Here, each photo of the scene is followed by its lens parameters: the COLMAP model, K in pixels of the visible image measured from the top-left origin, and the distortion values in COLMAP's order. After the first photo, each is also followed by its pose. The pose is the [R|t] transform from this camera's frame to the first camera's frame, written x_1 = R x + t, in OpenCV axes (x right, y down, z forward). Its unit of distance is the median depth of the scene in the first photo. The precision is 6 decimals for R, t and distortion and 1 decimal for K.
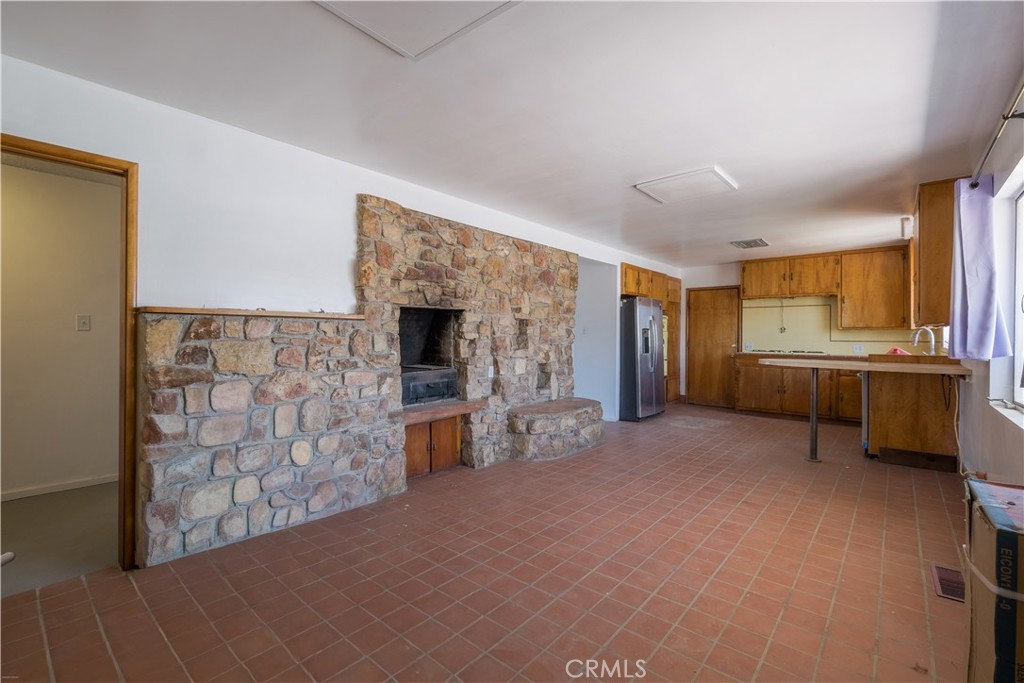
lens RADIAL K [[451.4, 0, 502.9], [0, 451.4, 336.2], [0, 0, 1]] dist [-0.005986, -0.000457]
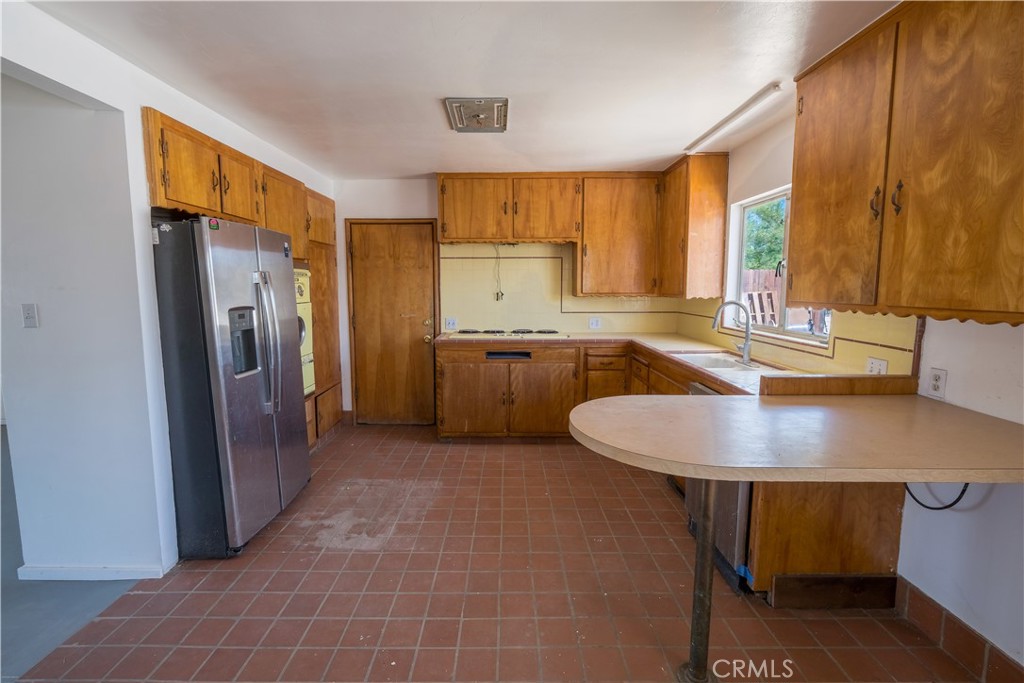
lens RADIAL K [[454.5, 0, 503.6], [0, 454.5, 335.6], [0, 0, 1]] dist [-0.006430, 0.000183]
pose [[0.758377, -0.080354, 0.646844, 0.252114], [0.007526, 0.993386, 0.114580, -0.036906], [-0.651772, -0.082027, 0.753966, 0.610106]]
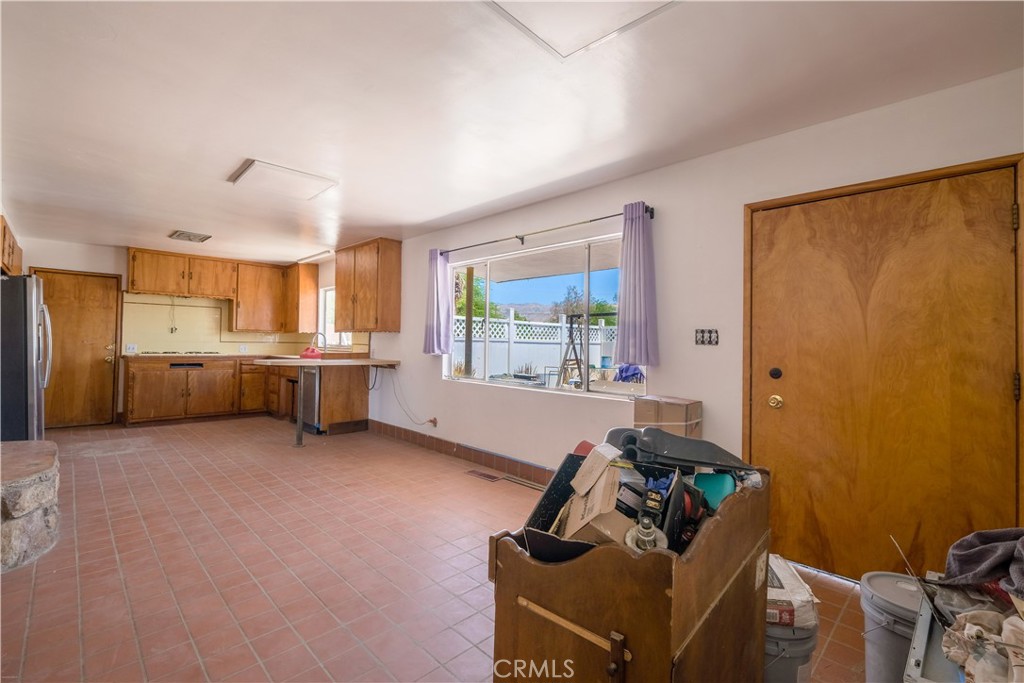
lens RADIAL K [[451.4, 0, 502.9], [0, 451.4, 336.2], [0, 0, 1]] dist [-0.005986, -0.000457]
pose [[0.081204, 0.012117, 0.996624, -0.306635], [-0.014230, 0.999838, -0.010997, -0.000610], [-0.996596, -0.013289, 0.081363, 0.280102]]
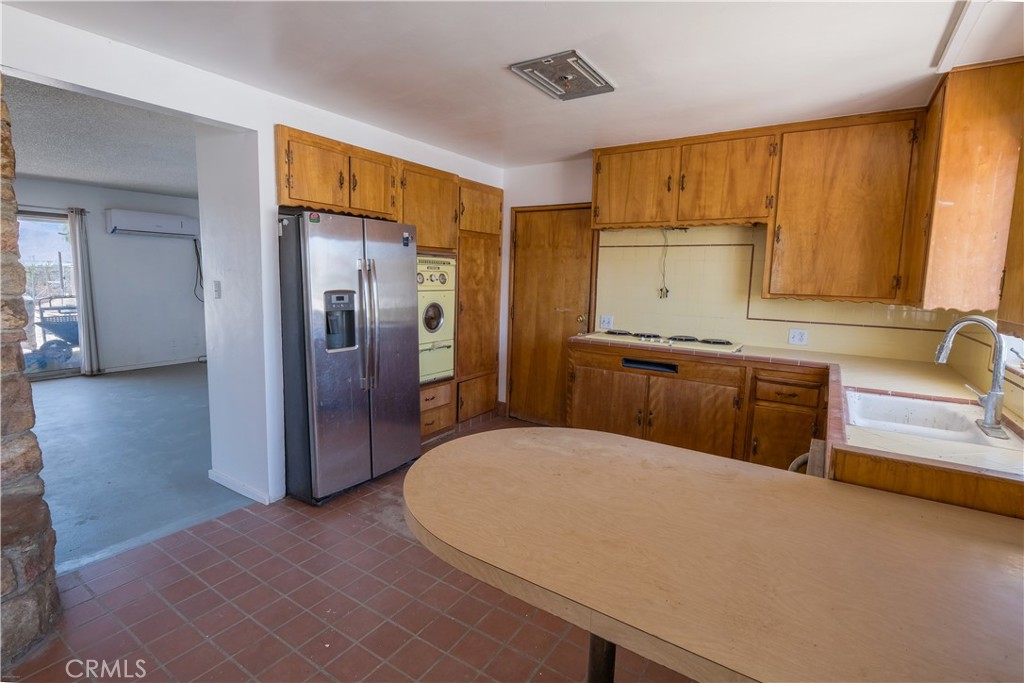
lens RADIAL K [[488.4, 0, 502.0], [0, 488.4, 336.0], [0, 0, 1]] dist [0.000773, -0.008666]
pose [[0.992188, 0.002276, 0.124729, 0.437572], [-0.017950, 0.992034, 0.124685, -0.036313], [-0.123452, -0.125950, 0.984325, 0.558847]]
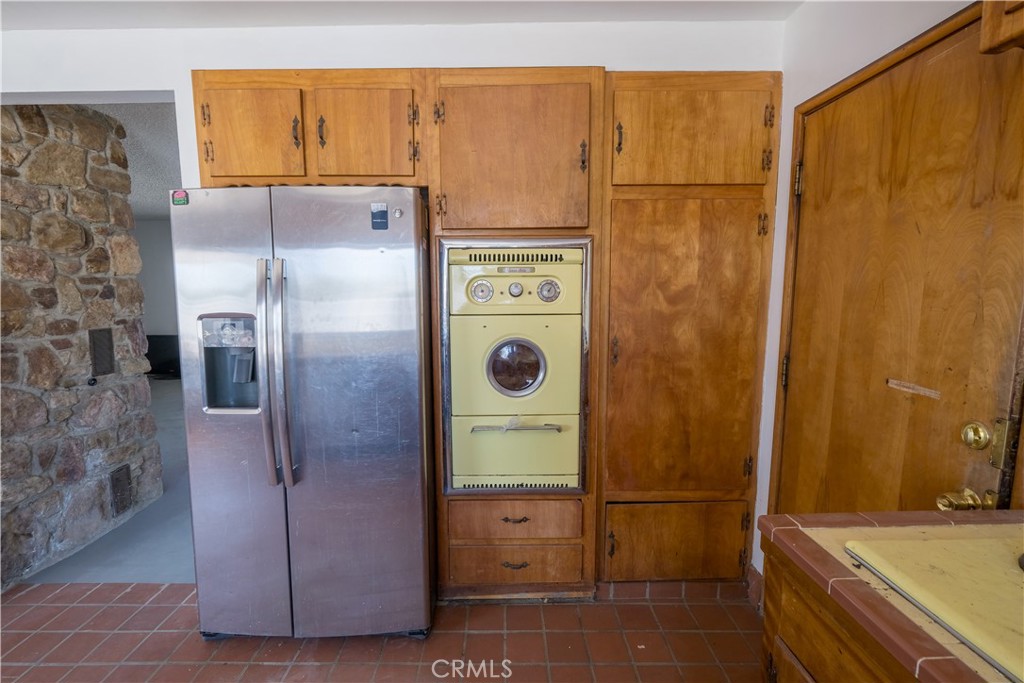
lens RADIAL K [[454.5, 0, 503.6], [0, 454.5, 335.6], [0, 0, 1]] dist [-0.006430, 0.000183]
pose [[0.658564, 0.077891, -0.748483, 0.652211], [0.008686, 0.993776, 0.111060, -0.033361], [0.752474, -0.079642, 0.653789, 1.012337]]
